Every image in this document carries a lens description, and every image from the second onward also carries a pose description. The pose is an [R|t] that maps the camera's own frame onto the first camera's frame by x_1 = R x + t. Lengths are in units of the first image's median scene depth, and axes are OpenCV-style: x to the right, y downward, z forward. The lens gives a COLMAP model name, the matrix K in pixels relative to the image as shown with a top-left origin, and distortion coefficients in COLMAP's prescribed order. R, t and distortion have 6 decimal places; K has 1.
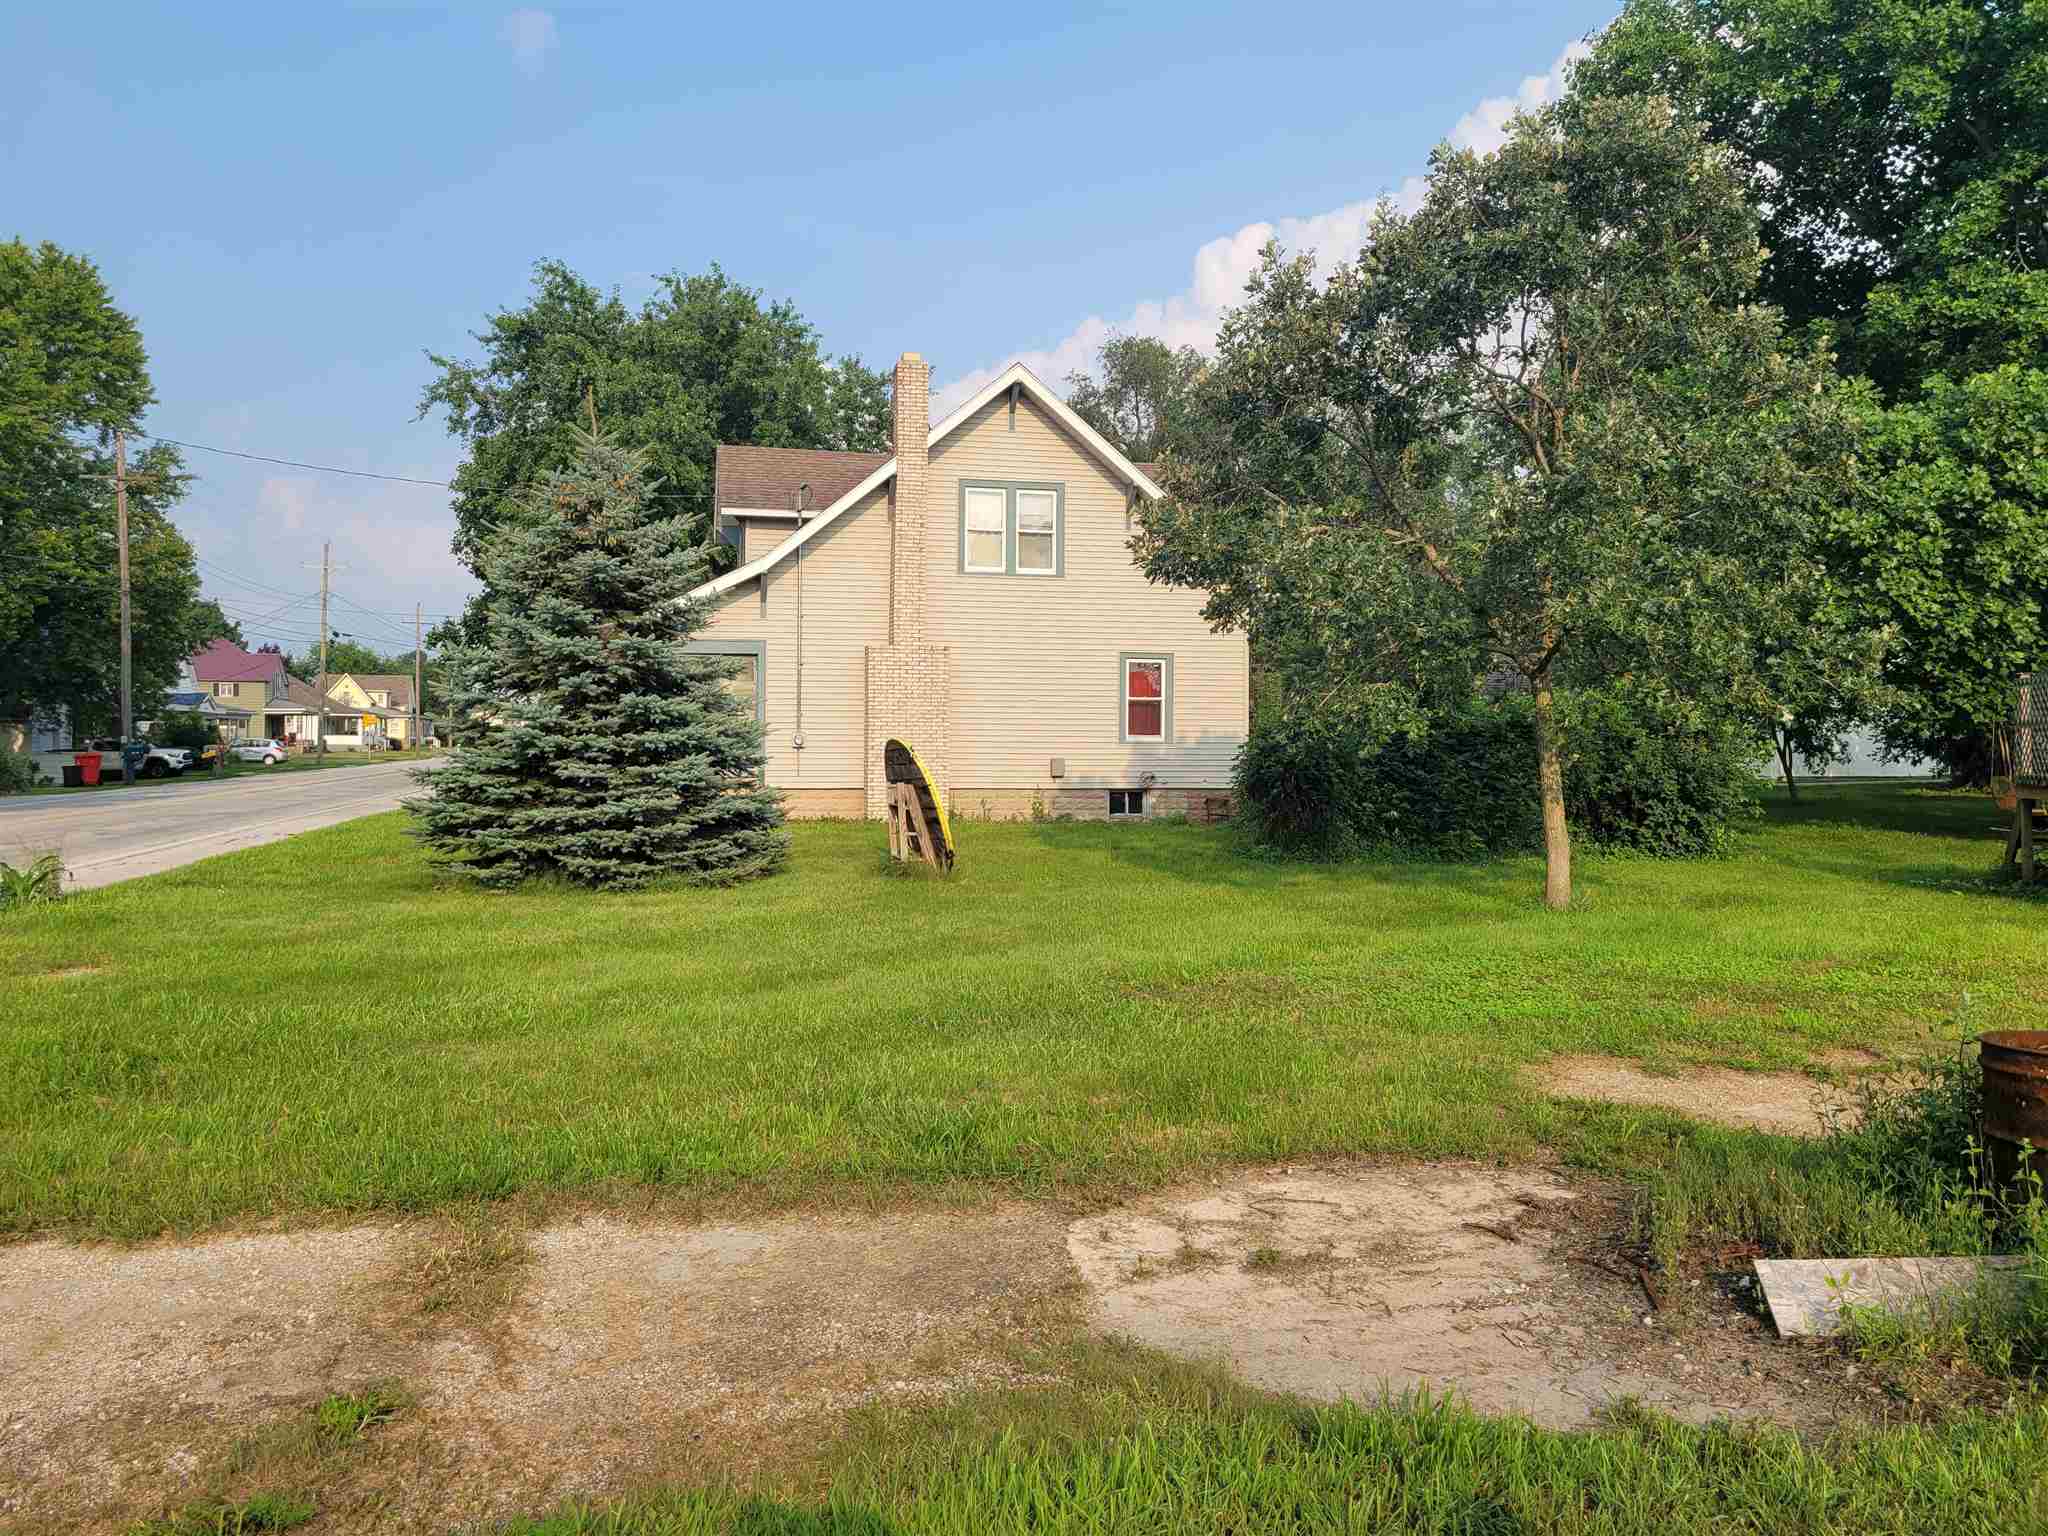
lens RADIAL K [[1560.8, 0, 1026.5], [0, 1560.8, 733.6], [0, 0, 1]] dist [0.041698, -0.000115]
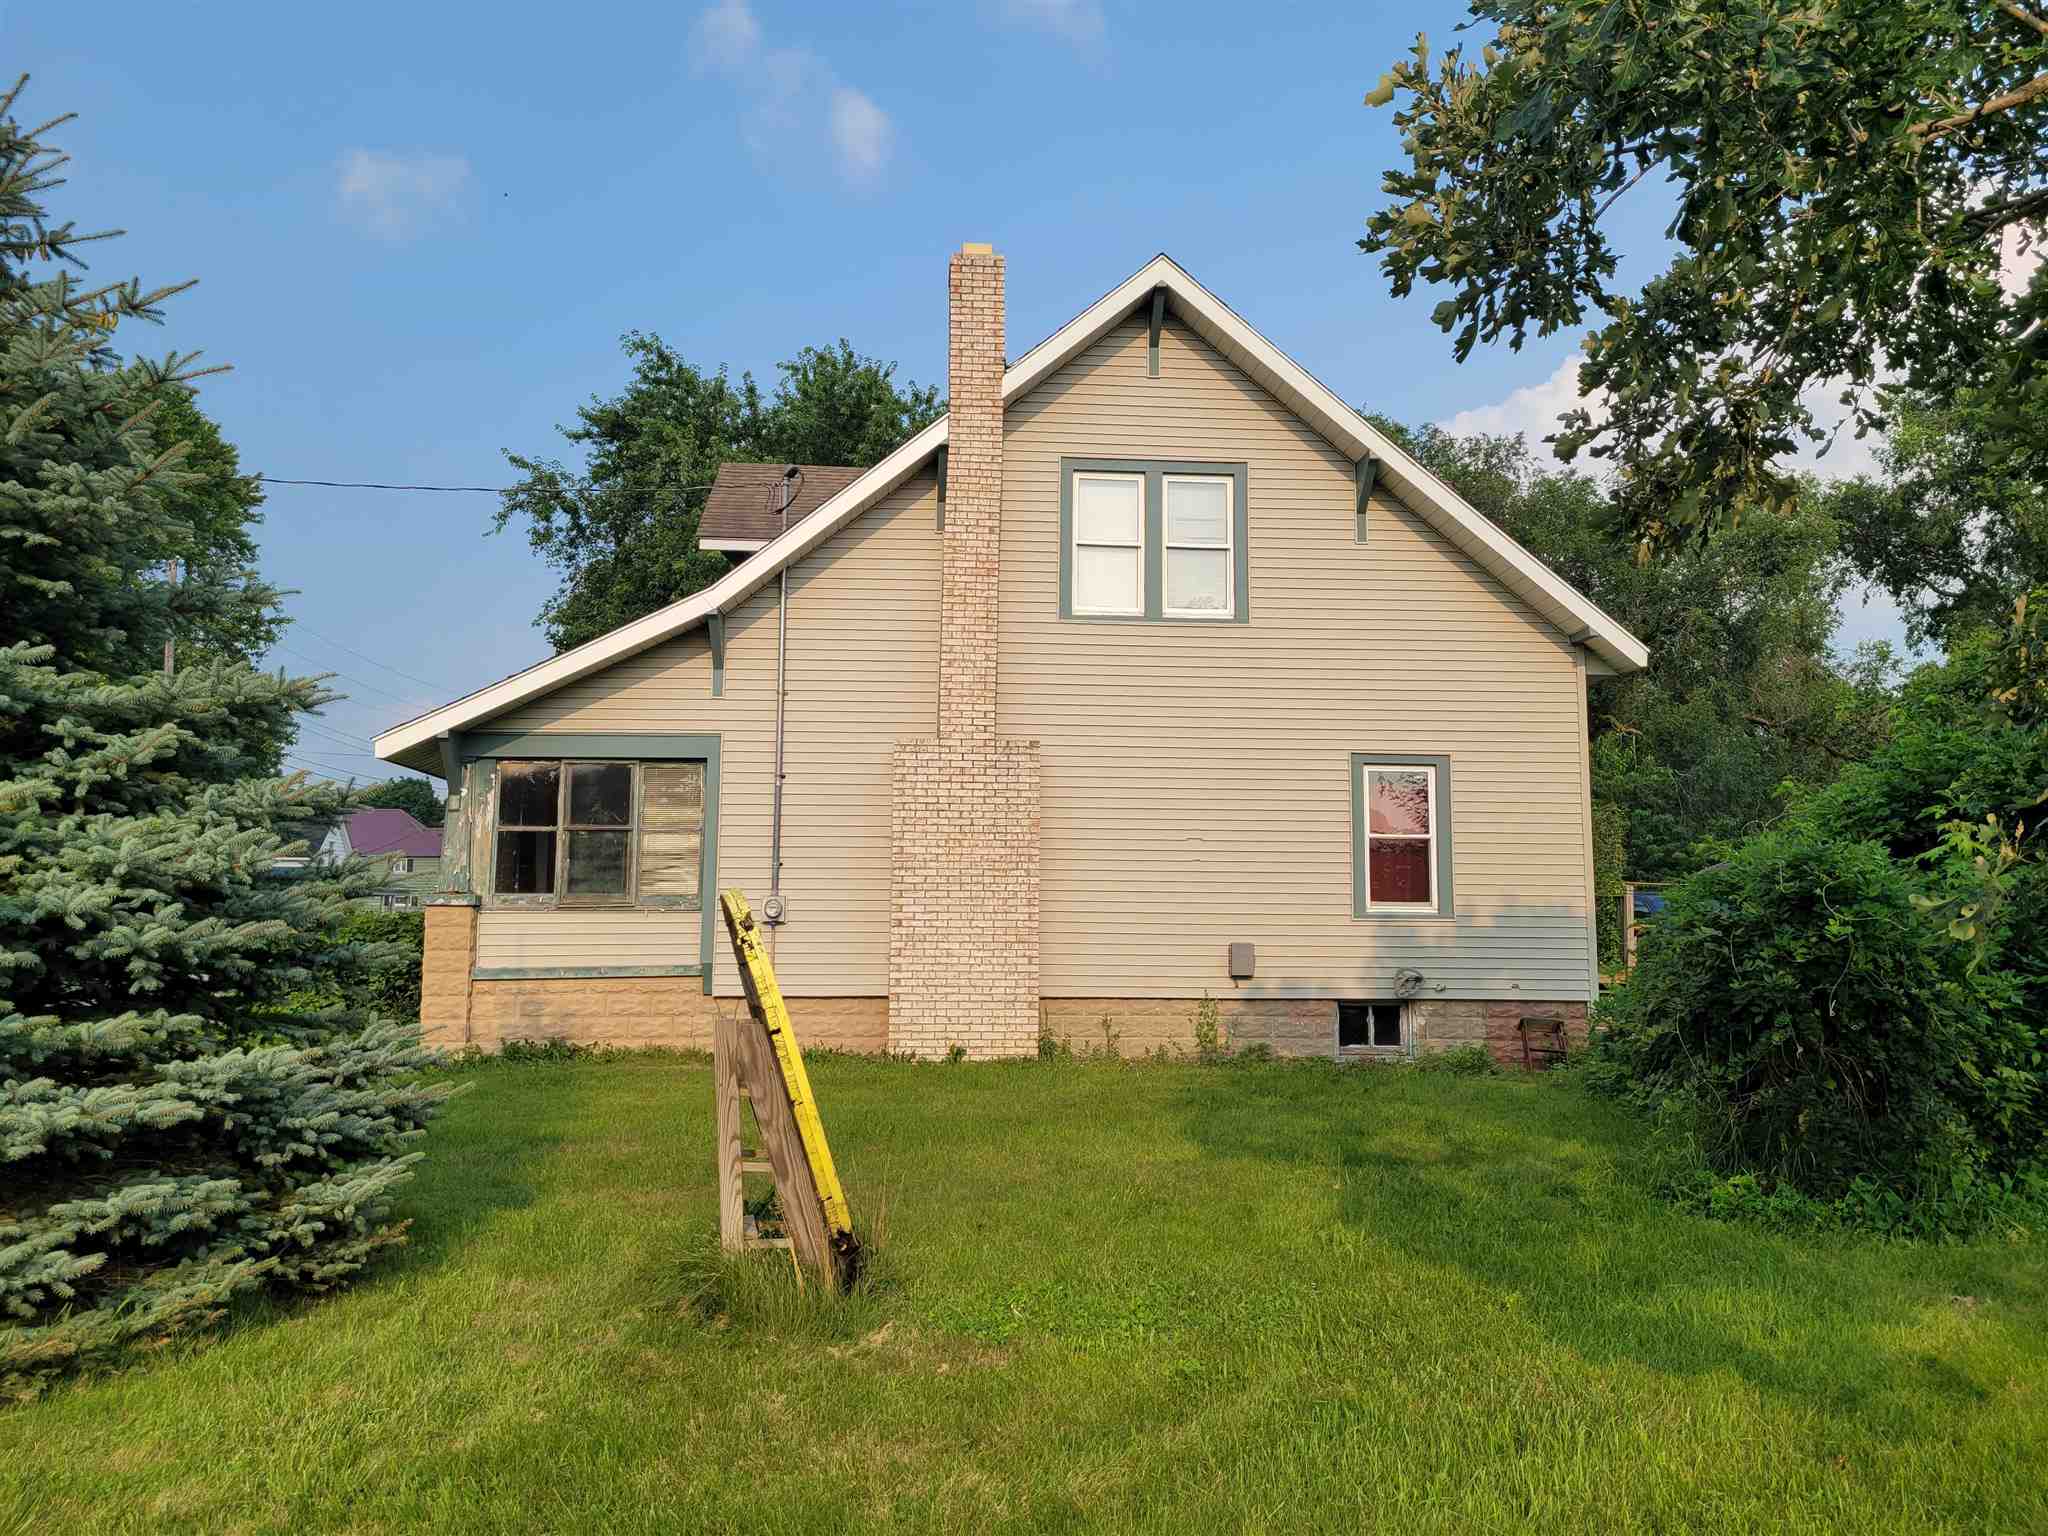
lens RADIAL K [[1560.8, 0, 1026.5], [0, 1560.8, 733.6], [0, 0, 1]] dist [0.041698, -0.000115]
pose [[0.989552, -0.015317, -0.143364, 0.025102], [-0.001062, 0.993540, -0.113480, 0.004751], [0.144176, 0.112447, 0.983142, 0.432592]]
